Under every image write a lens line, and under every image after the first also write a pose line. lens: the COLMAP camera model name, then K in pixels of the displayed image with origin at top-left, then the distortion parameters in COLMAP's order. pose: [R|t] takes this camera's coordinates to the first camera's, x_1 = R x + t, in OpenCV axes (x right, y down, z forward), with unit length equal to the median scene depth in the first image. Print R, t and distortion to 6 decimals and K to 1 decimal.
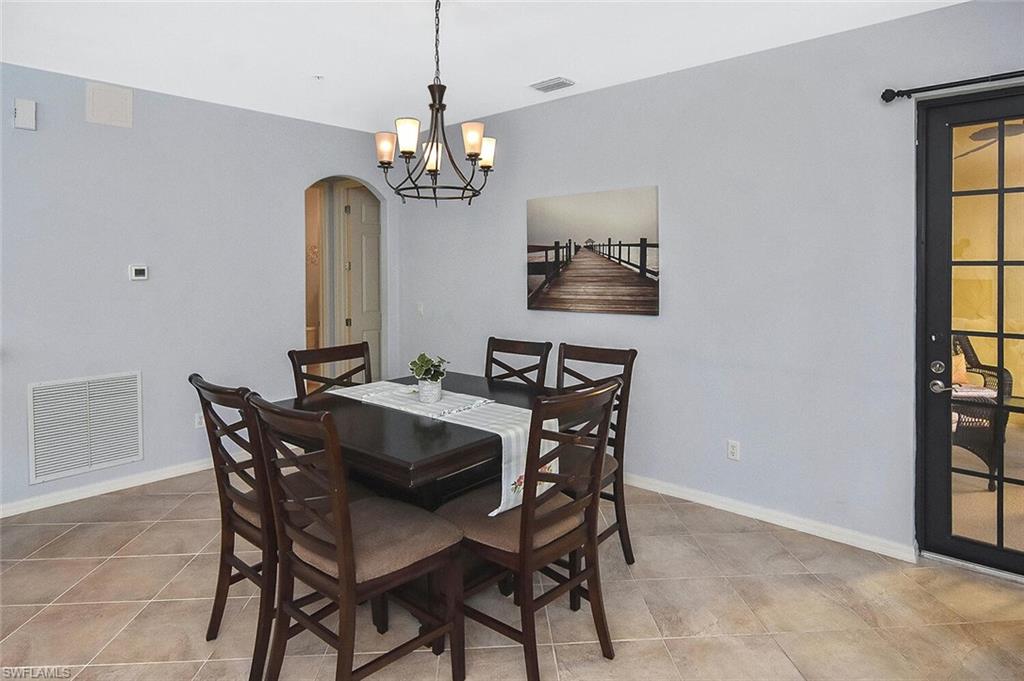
lens RADIAL K [[585.6, 0, 515.2], [0, 585.6, 283.8], [0, 0, 1]] dist [-0.004436, -0.002187]
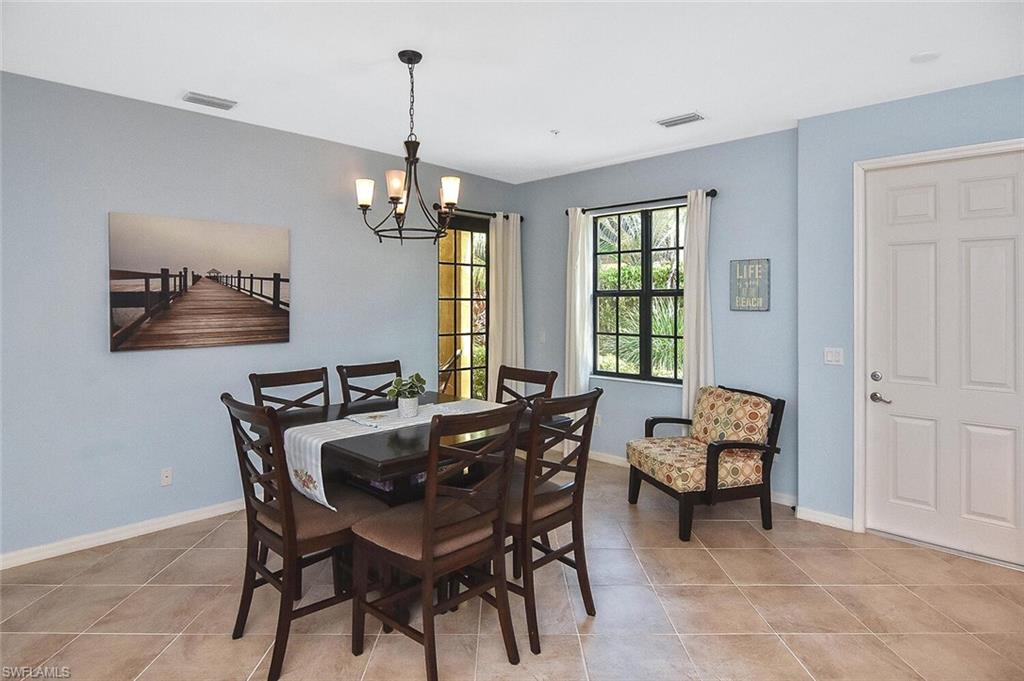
lens RADIAL K [[575.2, 0, 513.0], [0, 575.2, 300.2], [0, 0, 1]] dist [0.003394, 0.000758]
pose [[0.069815, 0.006686, 0.997538, -0.803744], [0.023625, 0.999686, -0.008354, -0.006860], [-0.997280, 0.024151, 0.069635, 0.461695]]
